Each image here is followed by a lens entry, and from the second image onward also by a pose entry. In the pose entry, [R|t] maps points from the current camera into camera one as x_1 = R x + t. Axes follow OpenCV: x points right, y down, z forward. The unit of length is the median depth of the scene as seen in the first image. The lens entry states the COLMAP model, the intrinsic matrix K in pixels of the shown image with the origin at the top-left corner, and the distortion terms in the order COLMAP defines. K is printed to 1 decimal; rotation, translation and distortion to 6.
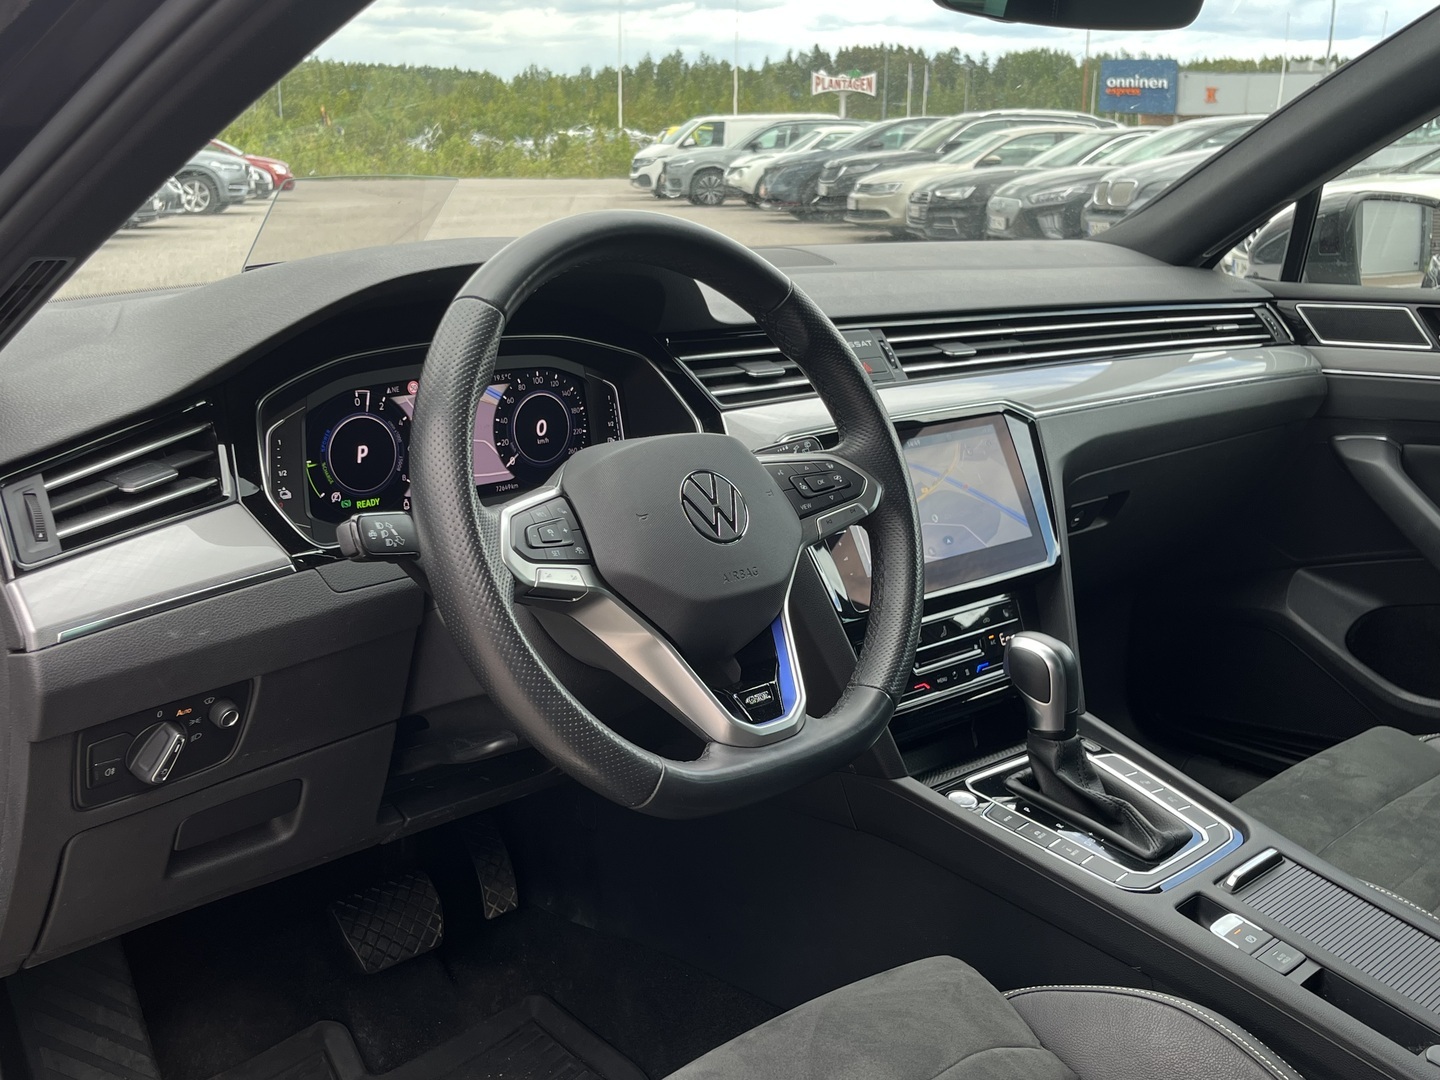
lens RADIAL K [[1490.3, 0, 724.1], [0, 1490.3, 540.2], [0, 0, 1]] dist [0.007939, 0.000000]
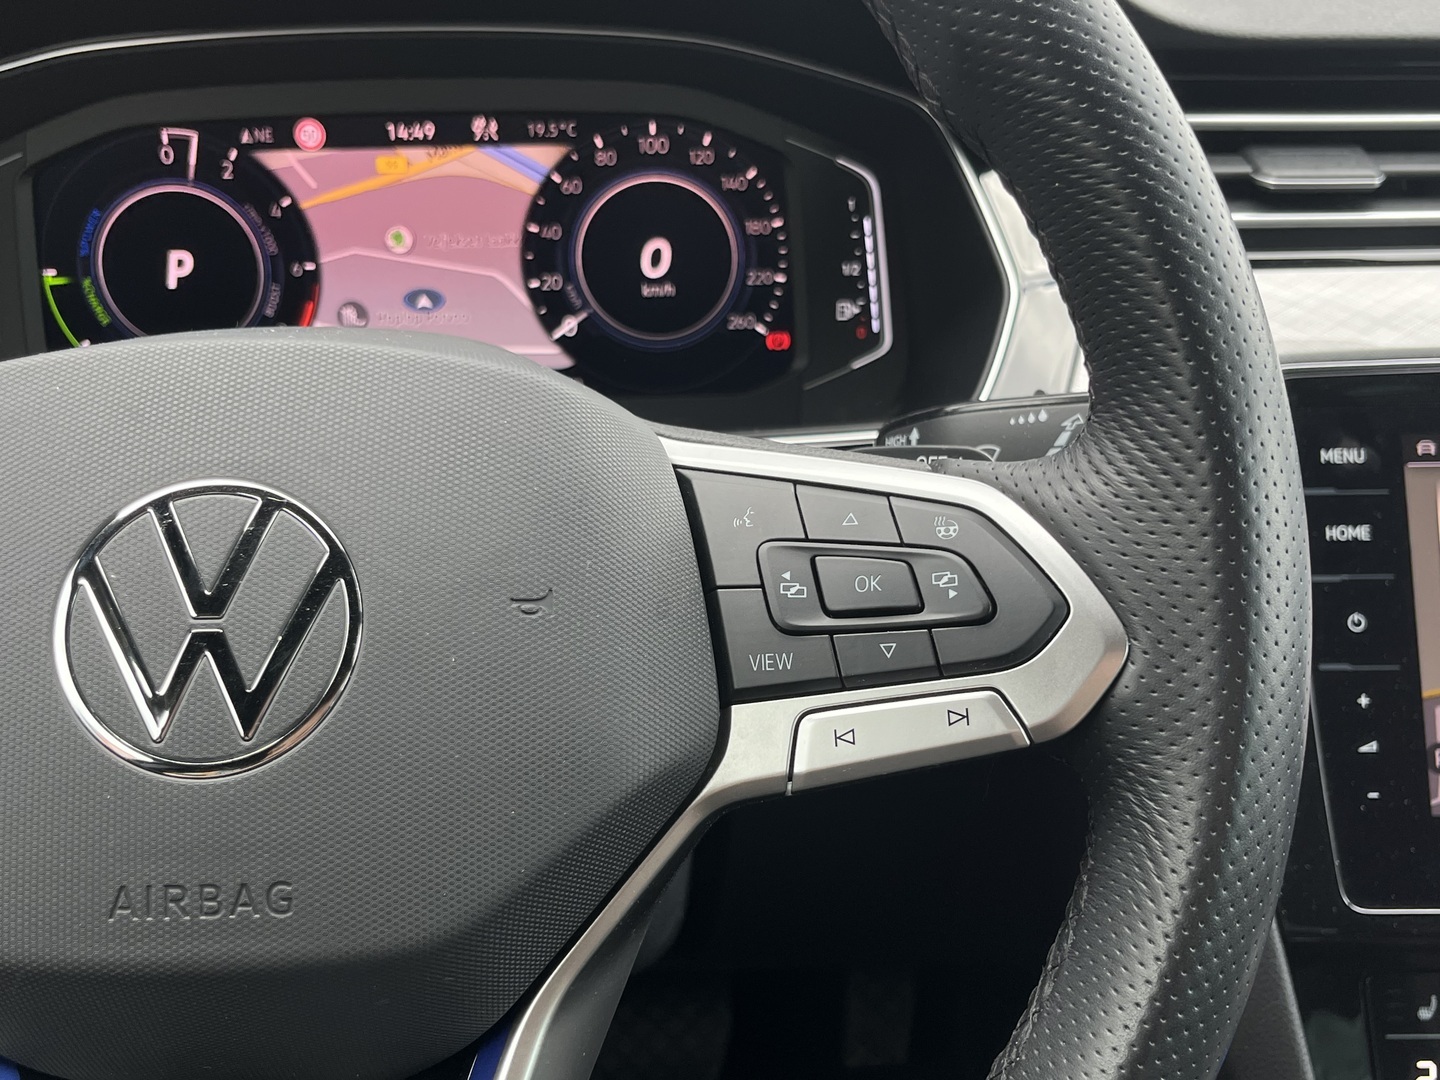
lens RADIAL K [[1490.3, 0, 745.4], [0, 1490.3, 556.3], [0, 0, 1]] dist [0.007939, 0.000000]
pose [[0.752818, 0.237426, -0.613918, 0.197889], [-0.145833, 0.969663, 0.196179, -0.086911], [0.641871, -0.058158, 0.764604, 0.736404]]
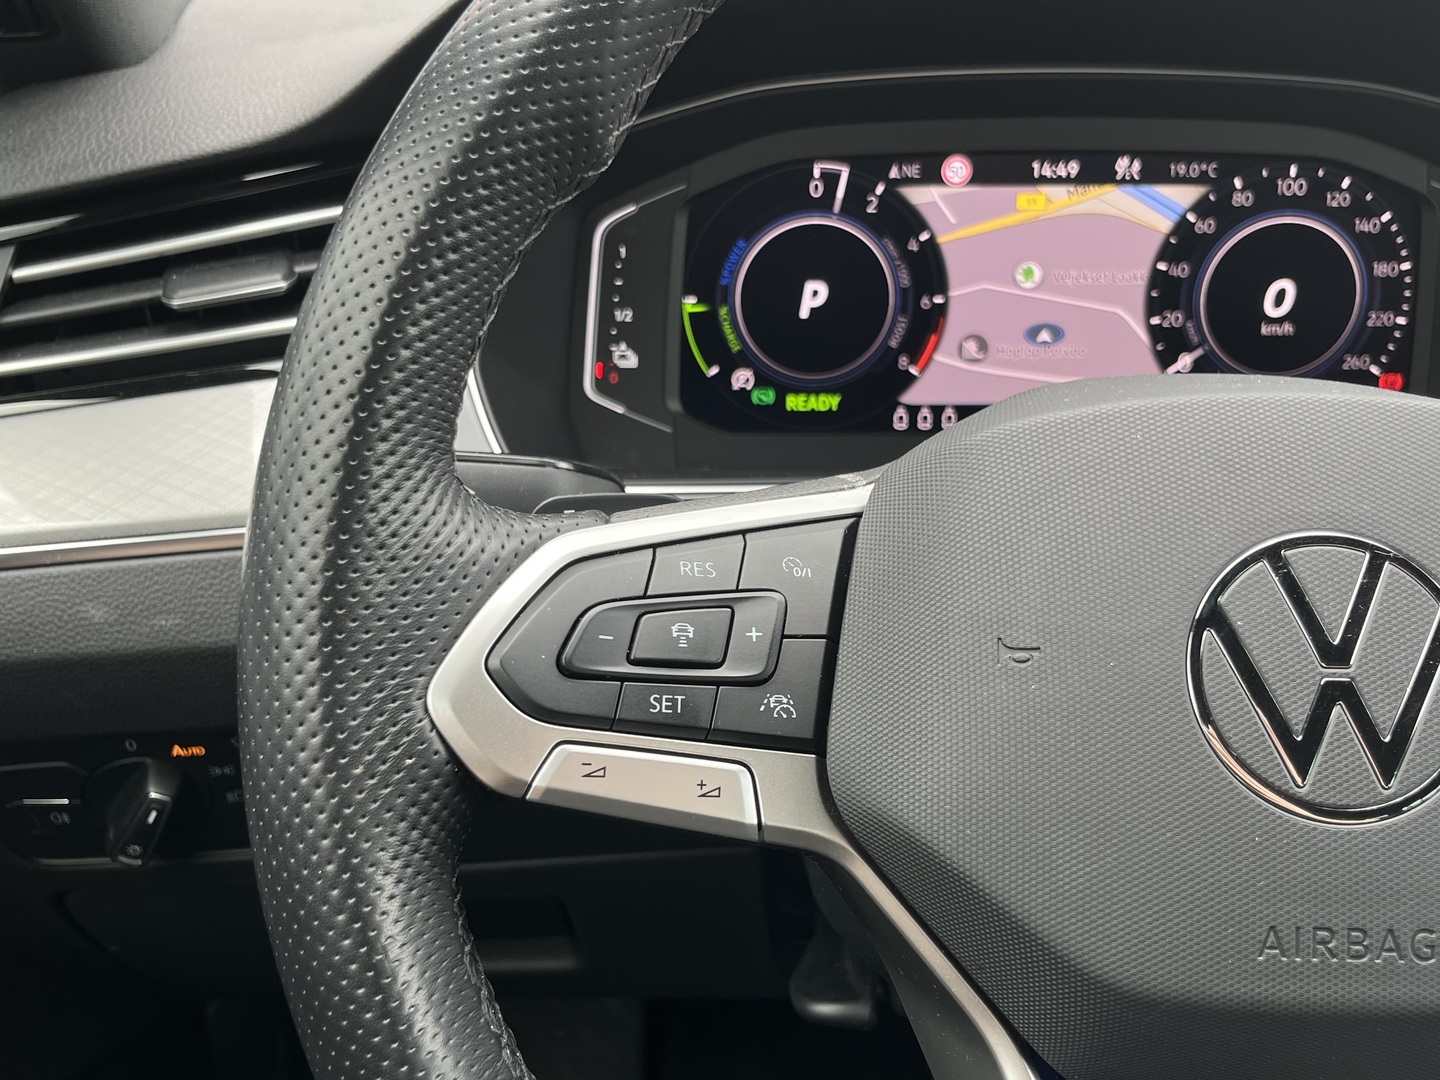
lens RADIAL K [[1490.3, 0, 733.4], [0, 1490.3, 552.6], [0, 0, 1]] dist [0.007939, 0.000000]
pose [[0.713038, 0.254941, -0.653133, 0.073076], [-0.166207, 0.966458, 0.195792, -0.067636], [0.681141, -0.031052, 0.731494, 0.616332]]
